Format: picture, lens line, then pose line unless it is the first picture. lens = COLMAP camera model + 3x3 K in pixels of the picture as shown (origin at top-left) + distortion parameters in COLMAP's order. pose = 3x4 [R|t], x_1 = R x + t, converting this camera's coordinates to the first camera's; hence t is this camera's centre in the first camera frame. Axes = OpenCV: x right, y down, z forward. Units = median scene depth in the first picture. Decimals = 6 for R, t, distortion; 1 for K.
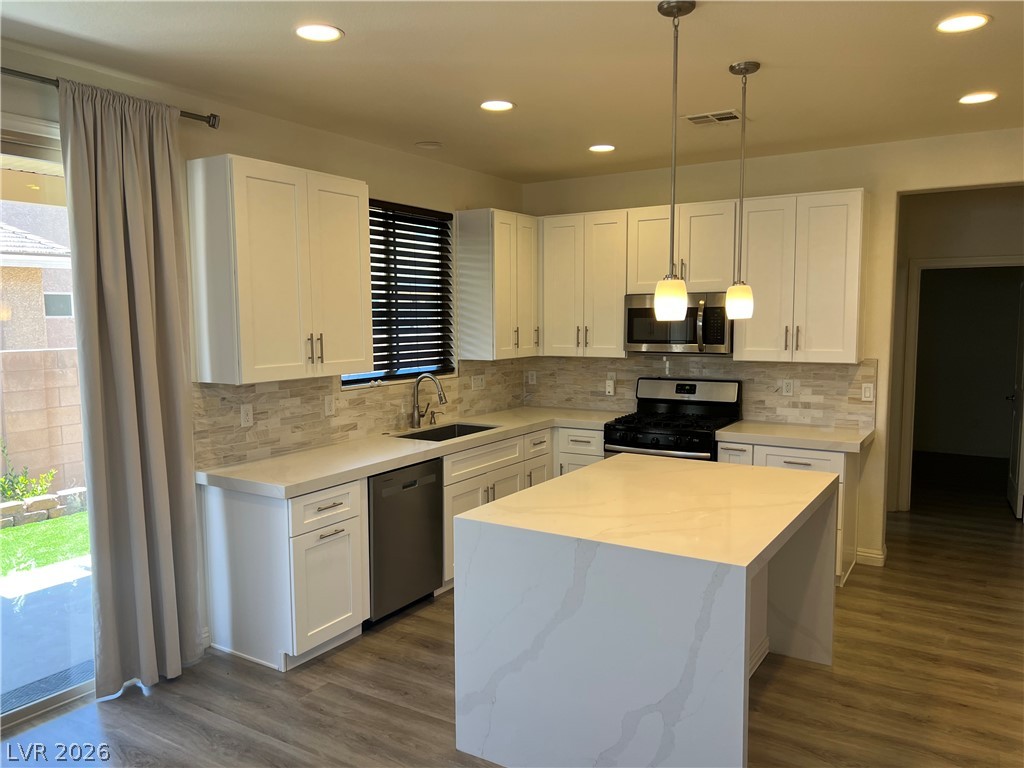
lens RADIAL K [[774.6, 0, 507.4], [0, 774.6, 387.4], [0, 0, 1]] dist [0.064044, -0.076835]
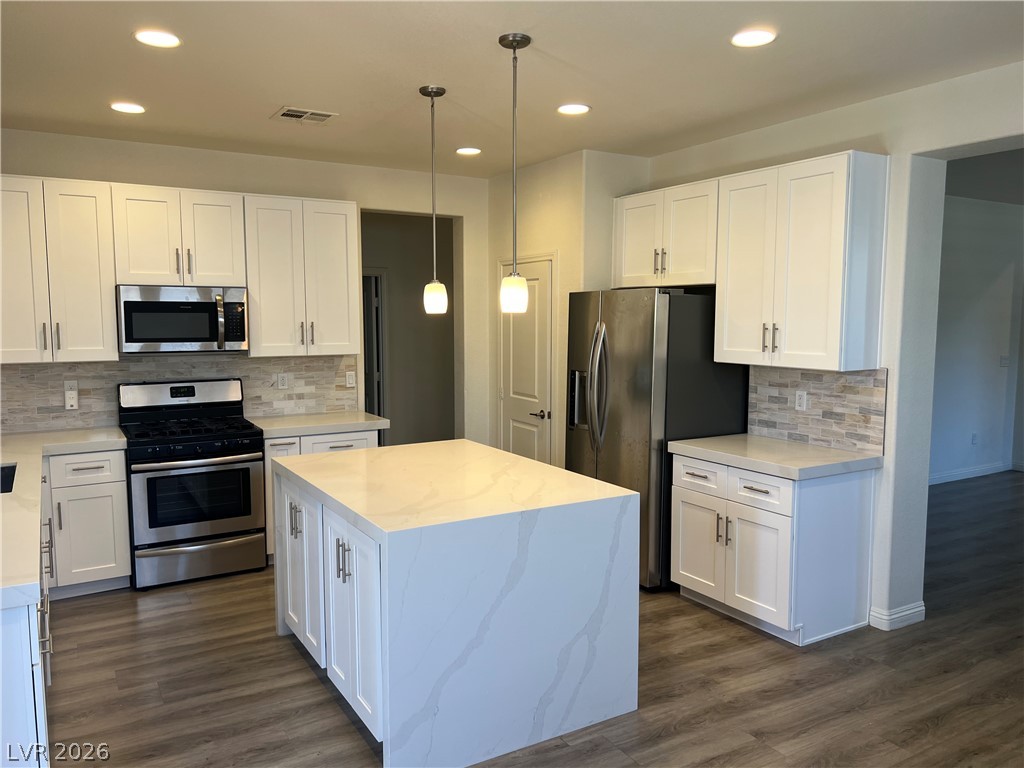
lens RADIAL K [[774.6, 0, 507.4], [0, 774.6, 387.4], [0, 0, 1]] dist [0.064044, -0.076835]
pose [[0.451676, -0.077662, 0.888796, -0.451398], [0.081147, 0.995651, 0.045761, -0.015497], [-0.888484, 0.051454, 0.456014, 0.268397]]
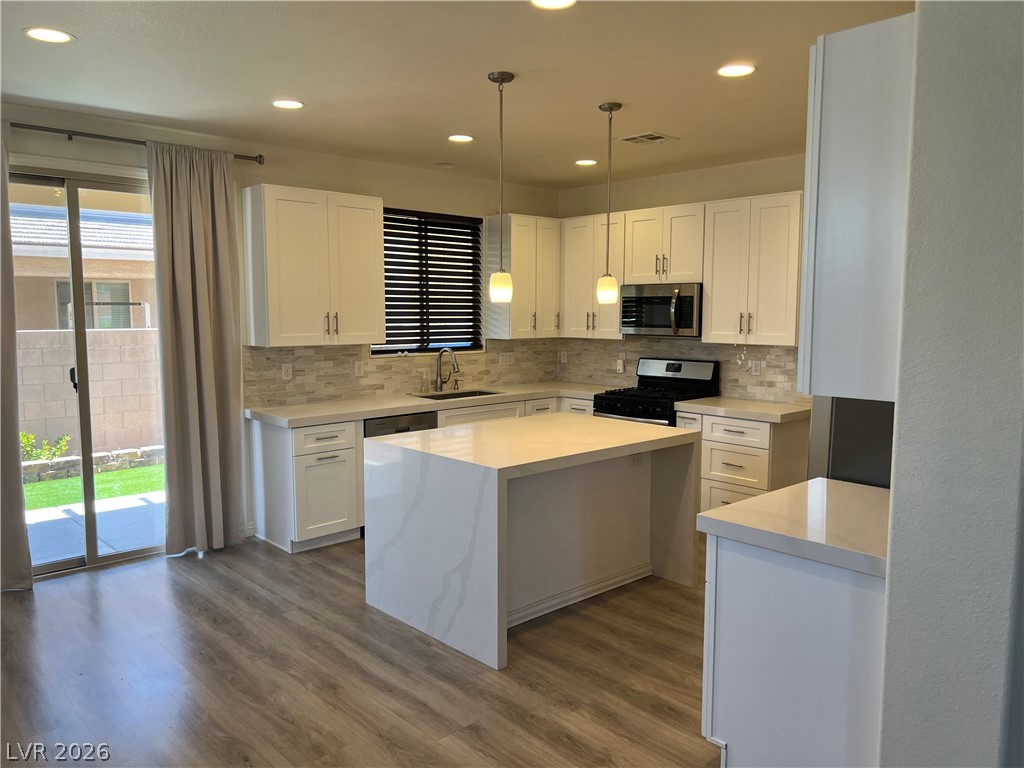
lens RADIAL K [[775.9, 0, 516.9], [0, 775.9, 381.6], [0, 0, 1]] dist [0.044321, -0.006145]
pose [[0.967368, 0.032627, -0.251267, 0.322216], [-0.032689, 0.999458, 0.003931, 0.027913], [0.251259, 0.004411, 0.967910, -0.179645]]
